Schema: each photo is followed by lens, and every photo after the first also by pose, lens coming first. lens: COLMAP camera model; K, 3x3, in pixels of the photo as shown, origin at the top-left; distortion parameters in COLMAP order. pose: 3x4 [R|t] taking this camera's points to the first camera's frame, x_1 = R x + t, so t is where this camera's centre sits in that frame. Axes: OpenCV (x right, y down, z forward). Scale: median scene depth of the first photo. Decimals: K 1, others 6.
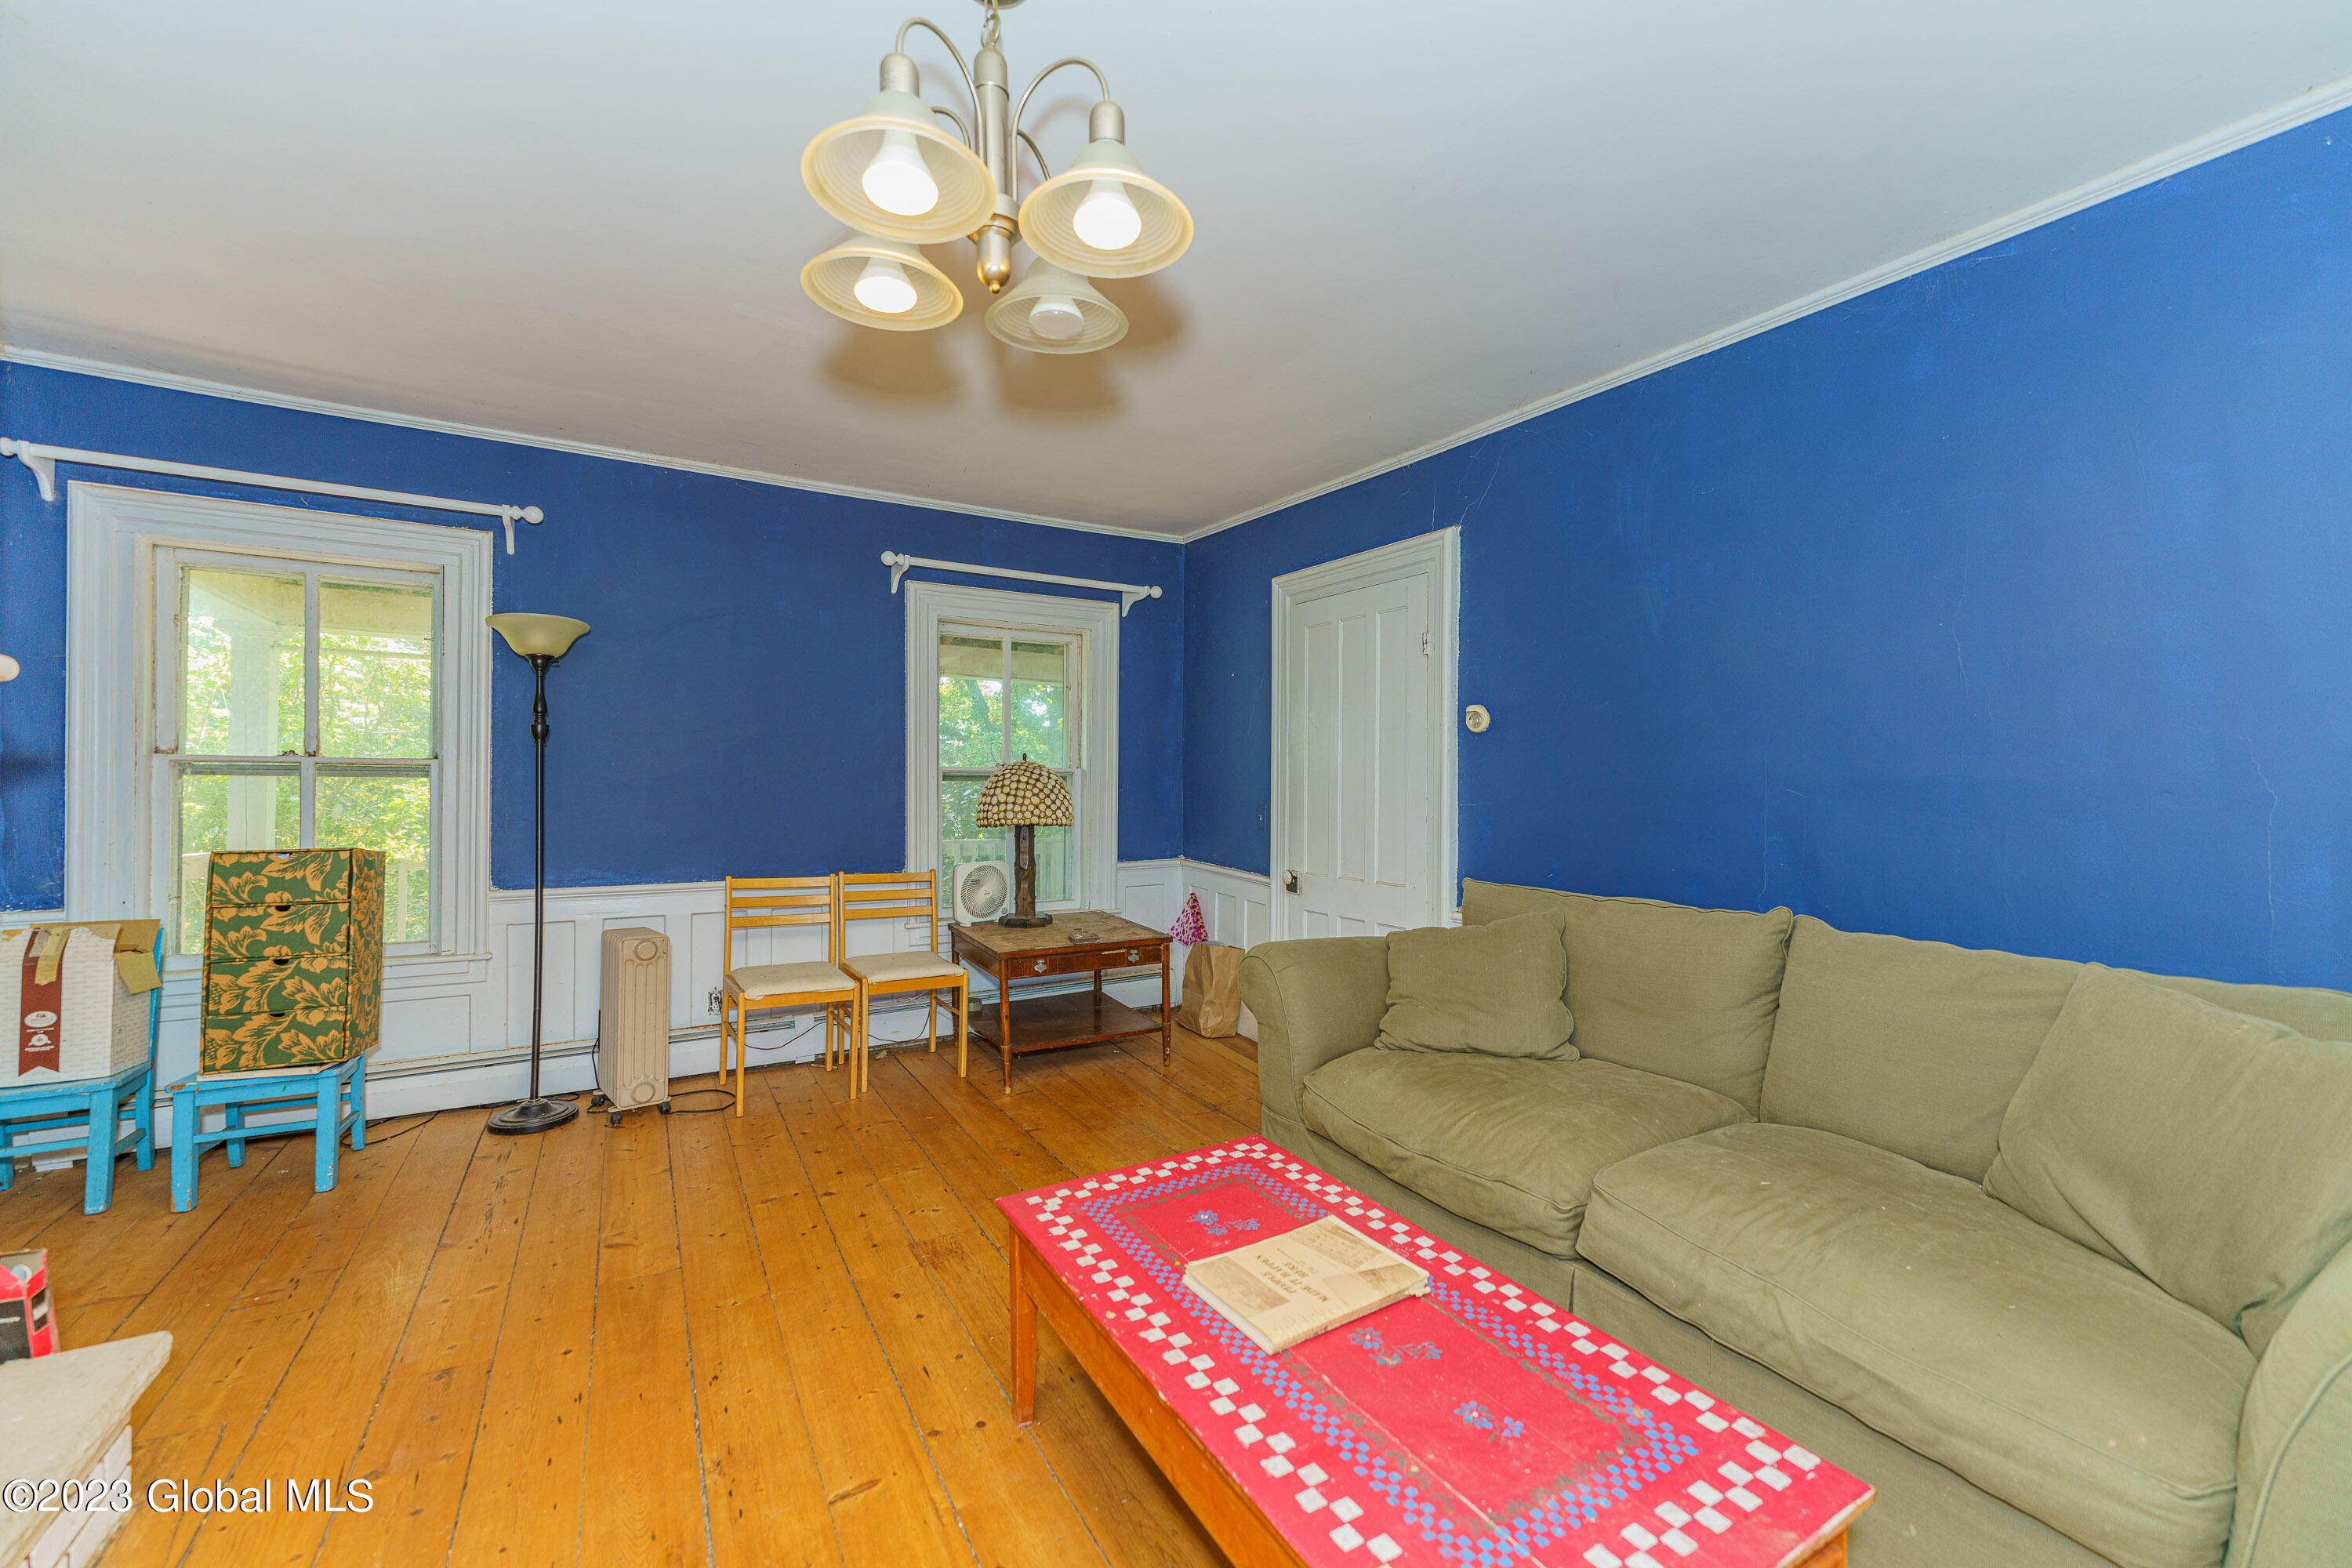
lens RADIAL K [[936.8, 0, 1173.6], [0, 936.8, 778.7], [0, 0, 1]] dist [0.002003, 0.000115]
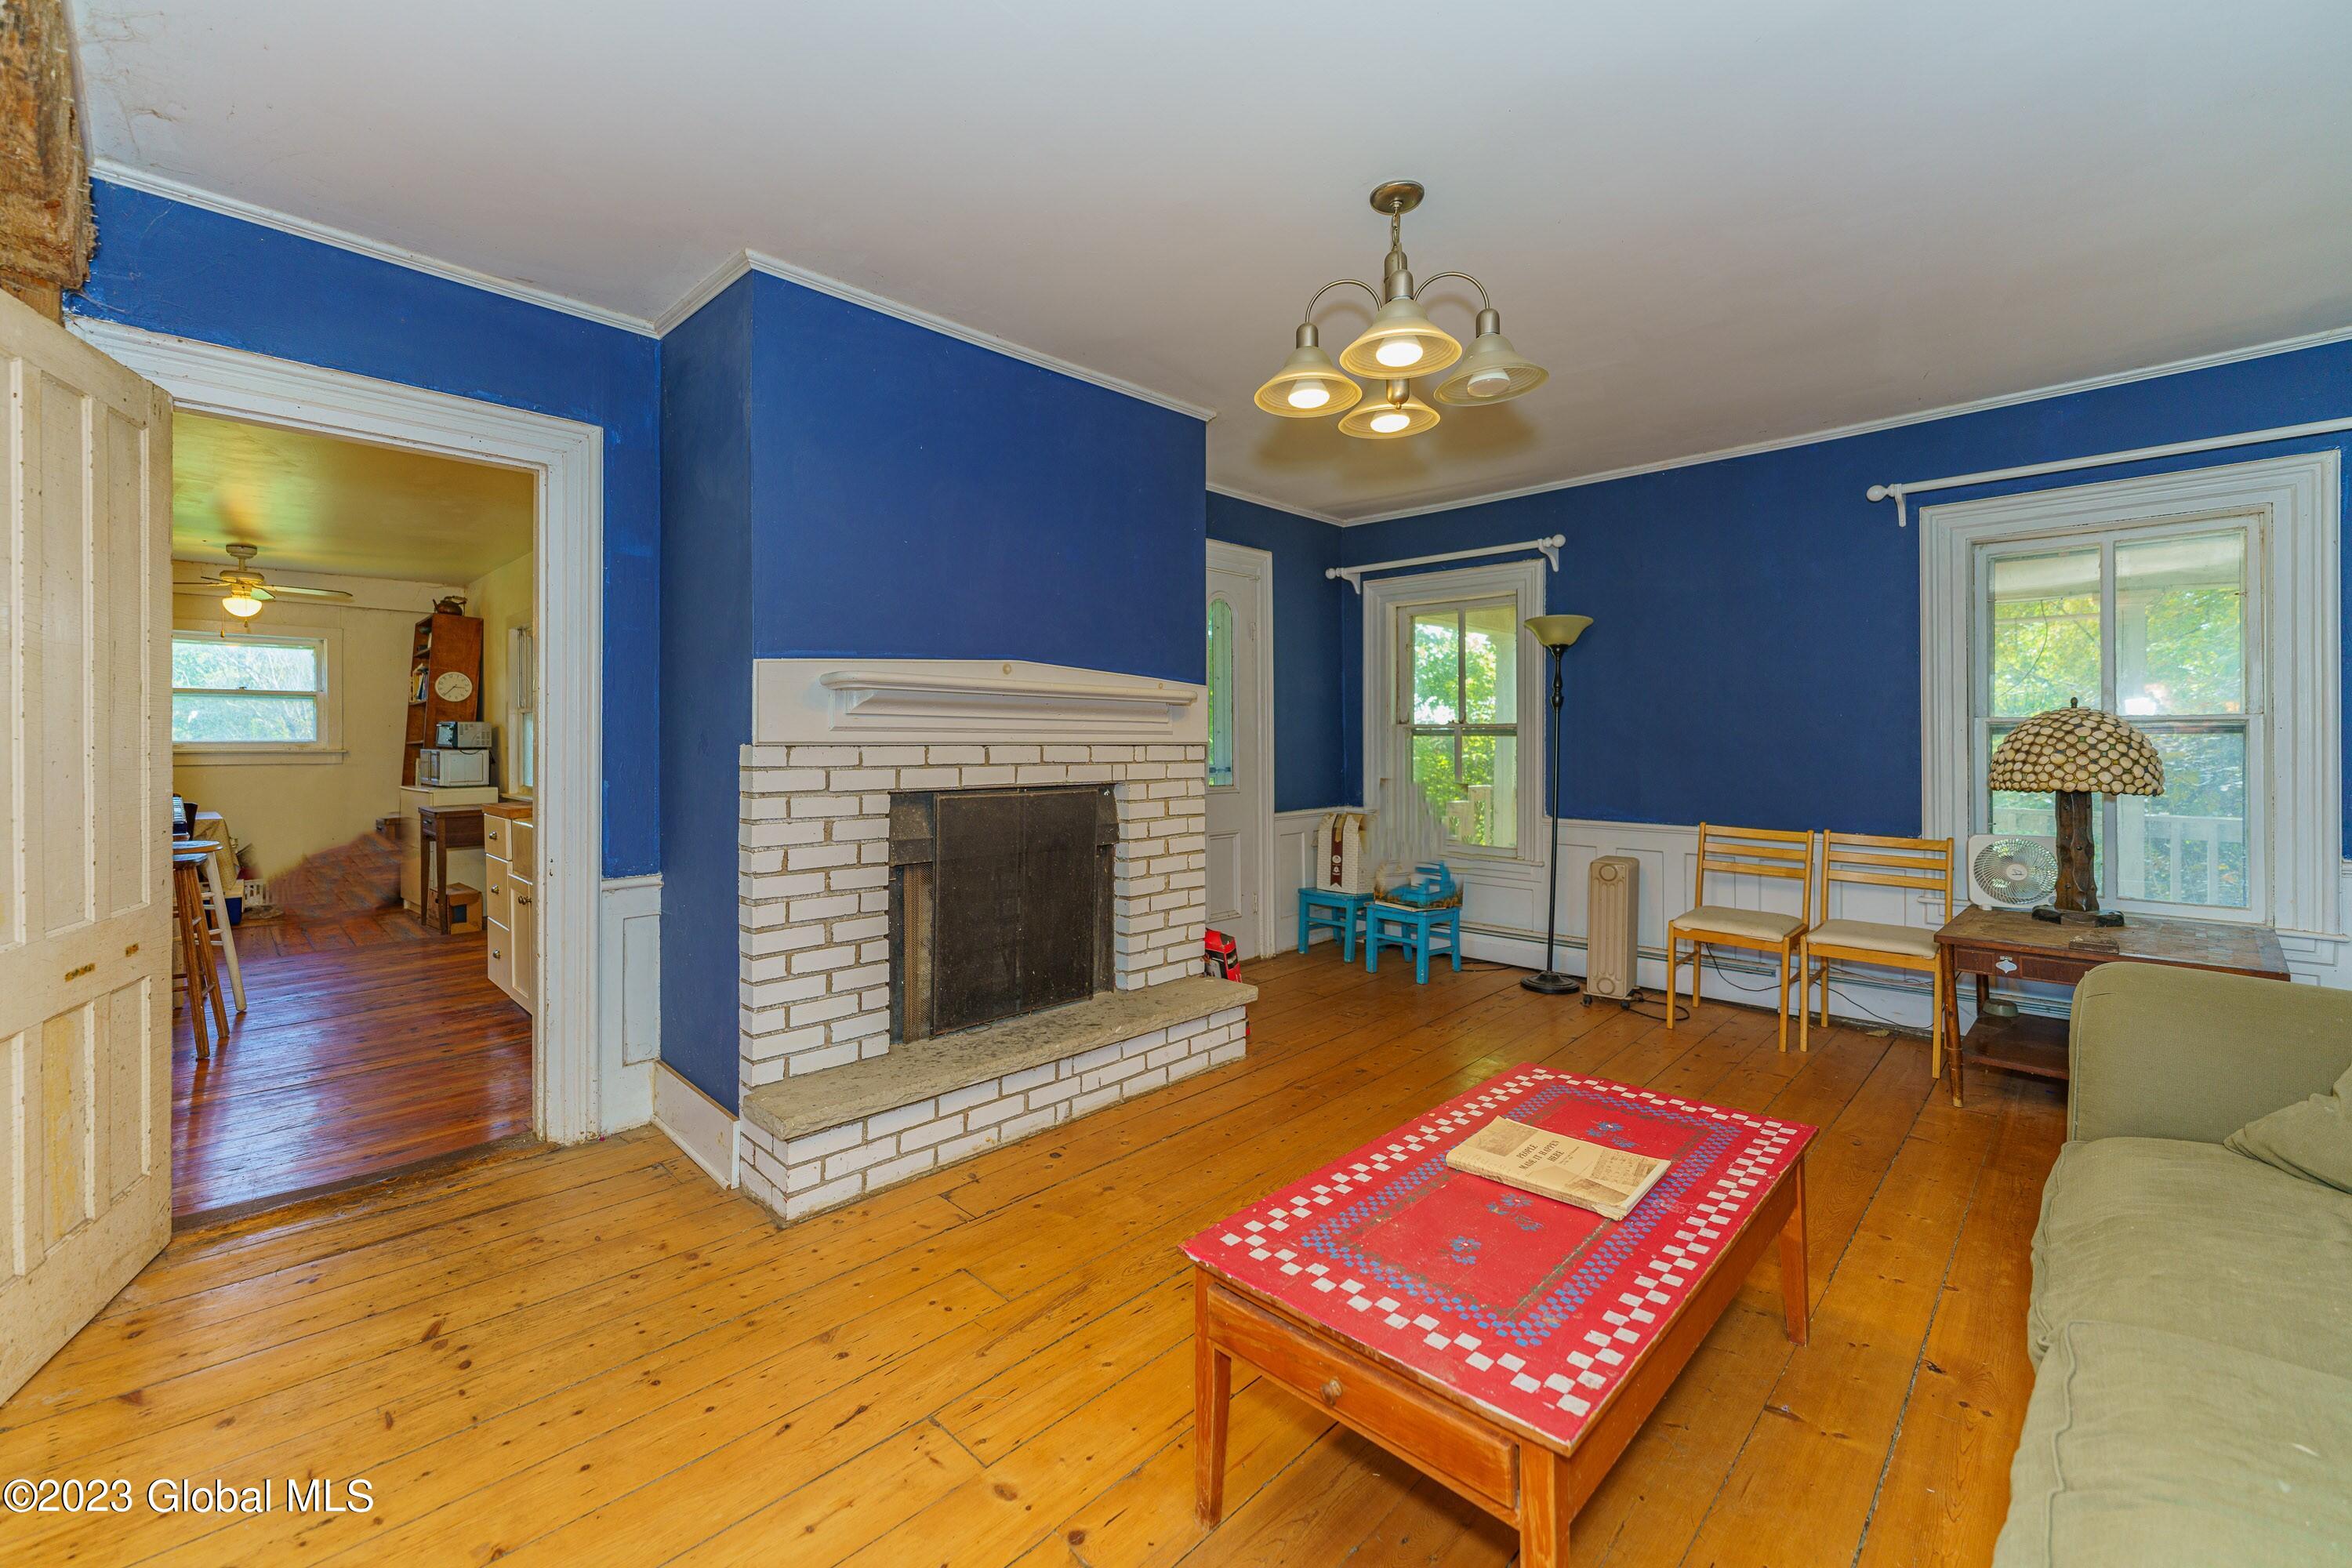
lens RADIAL K [[954.1, 0, 1172.3], [0, 954.1, 738.0], [0, 0, 1]] dist [0.000419, -0.000188]
pose [[0.258051, -0.007496, -0.966102, 0.839457], [0.007918, 0.999953, -0.005644, 0.009385], [0.966099, -0.006193, 0.258098, 0.179695]]
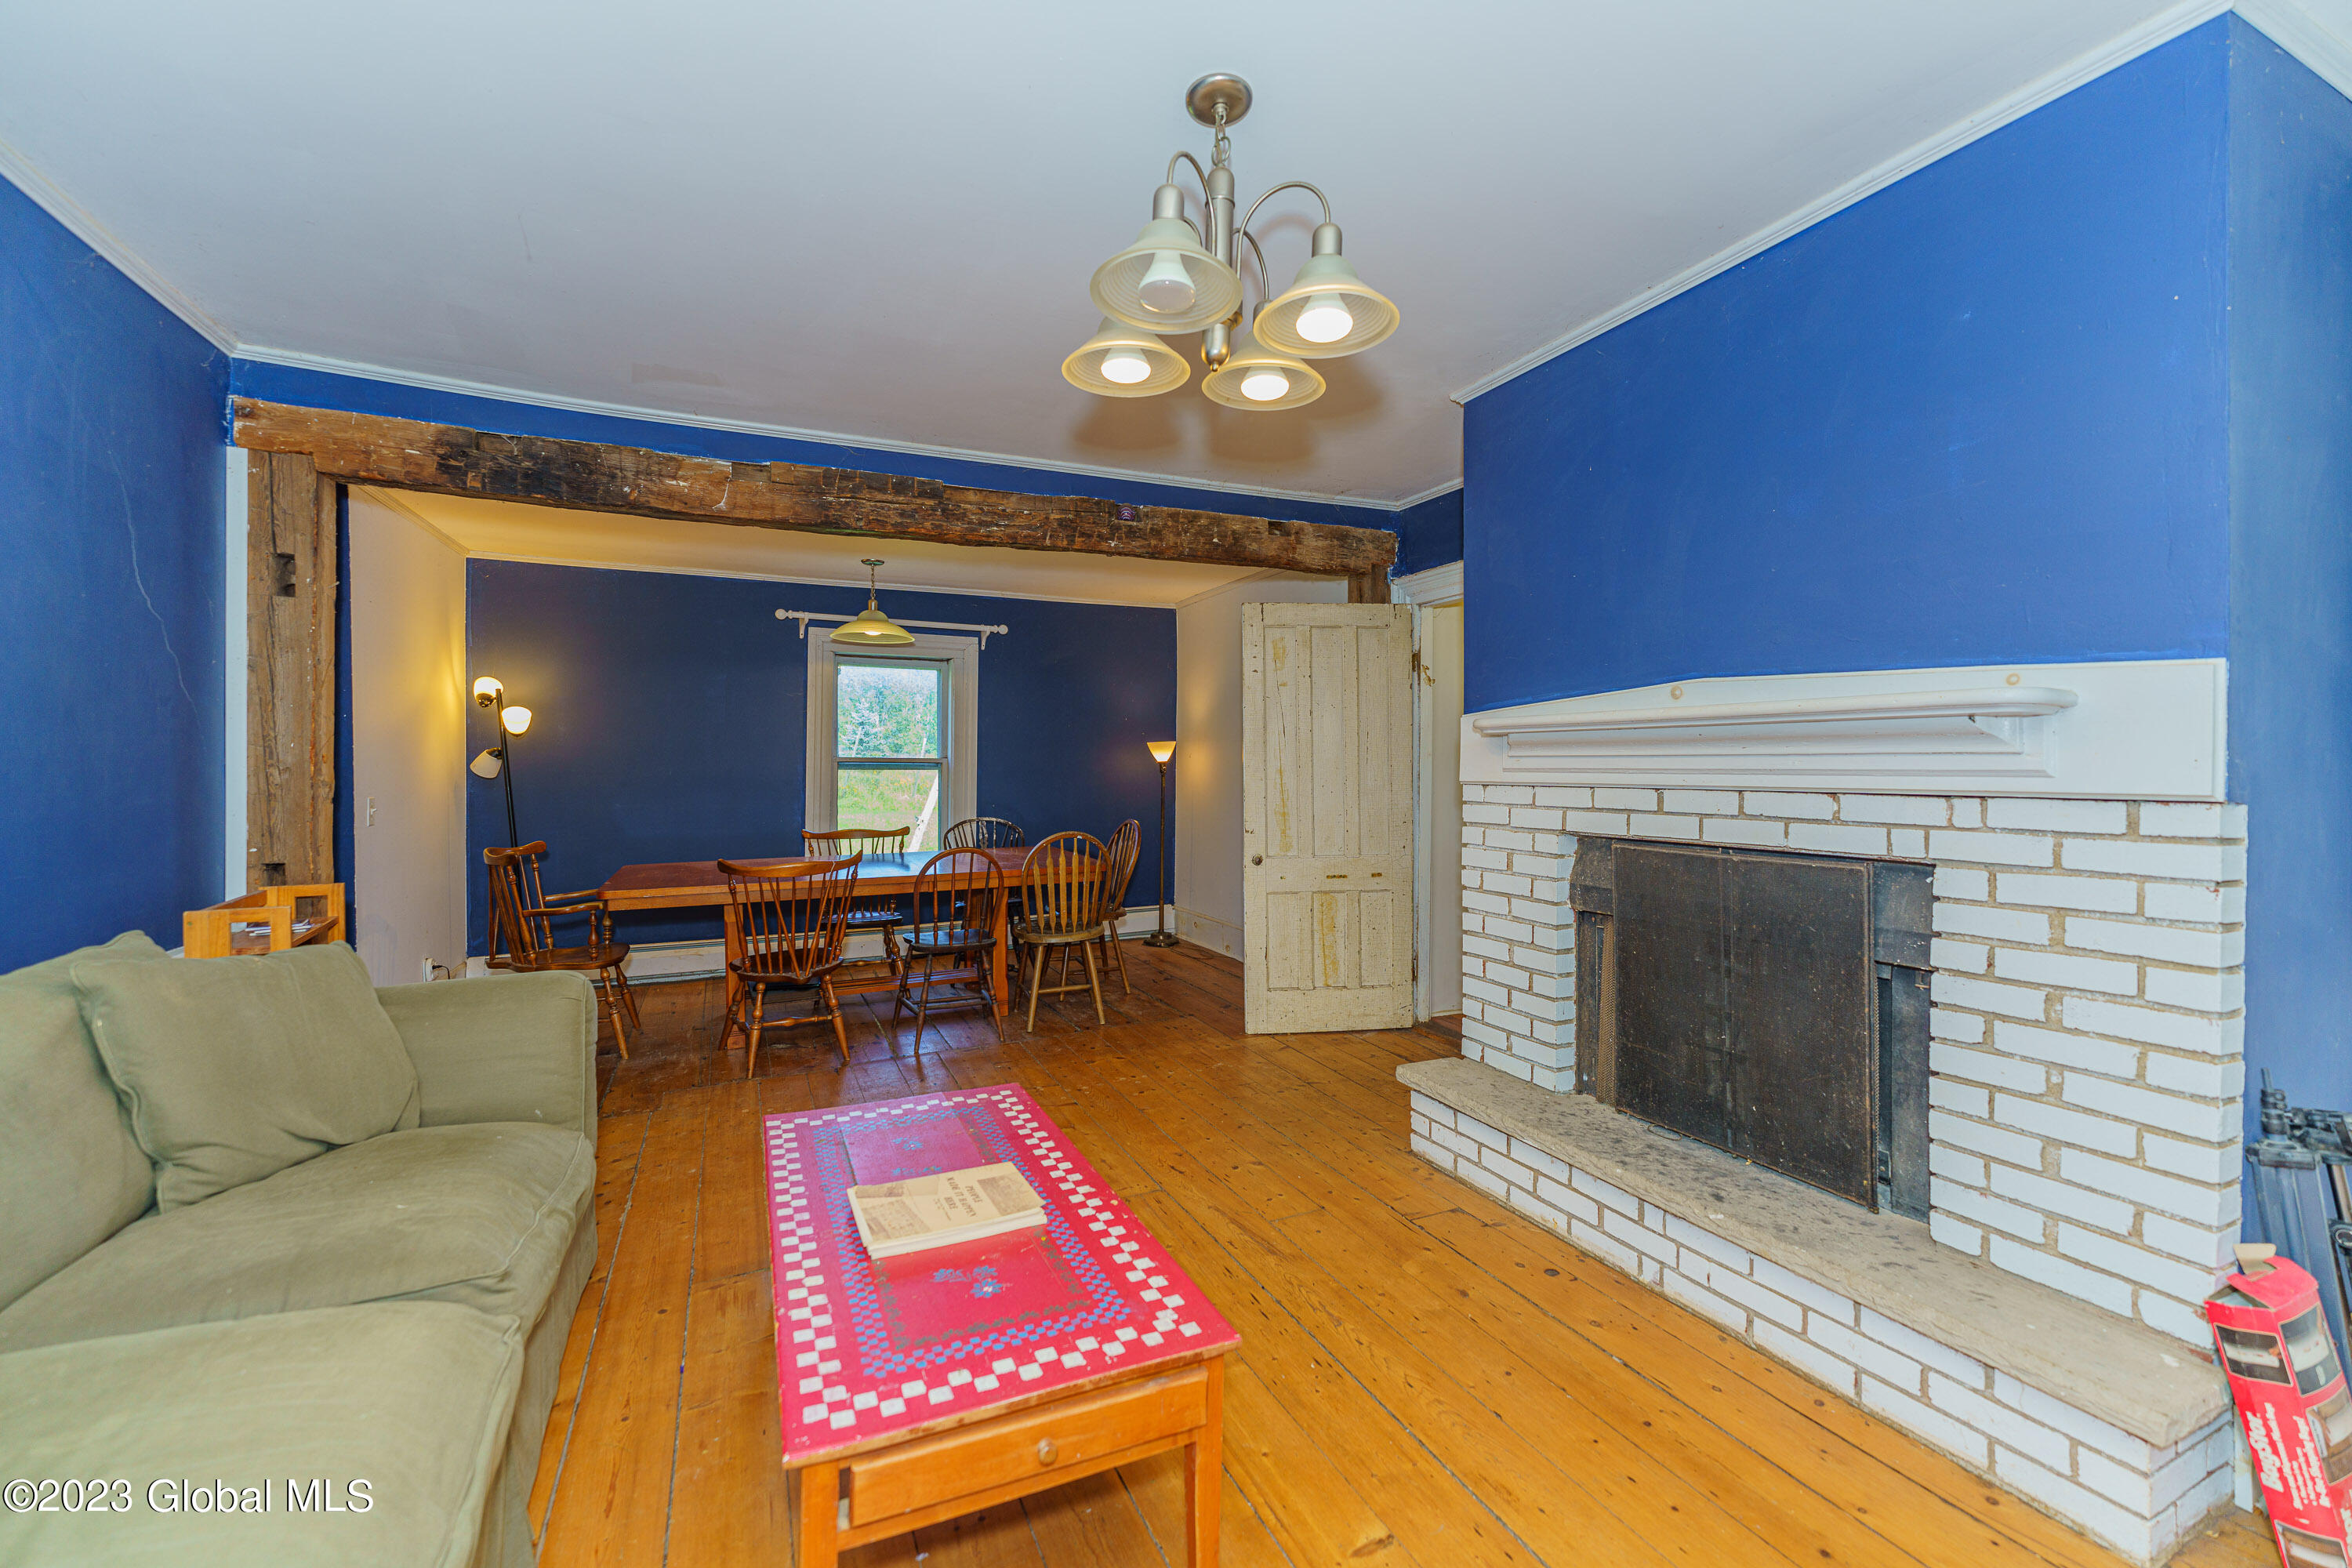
lens RADIAL K [[936.8, 0, 1173.6], [0, 936.8, 778.7], [0, 0, 1]] dist [0.002003, 0.000115]
pose [[-0.995777, -0.008815, 0.091377, -0.177523], [-0.008507, 0.999957, 0.003762, -0.002282], [-0.091406, 0.002969, -0.995809, 1.552197]]
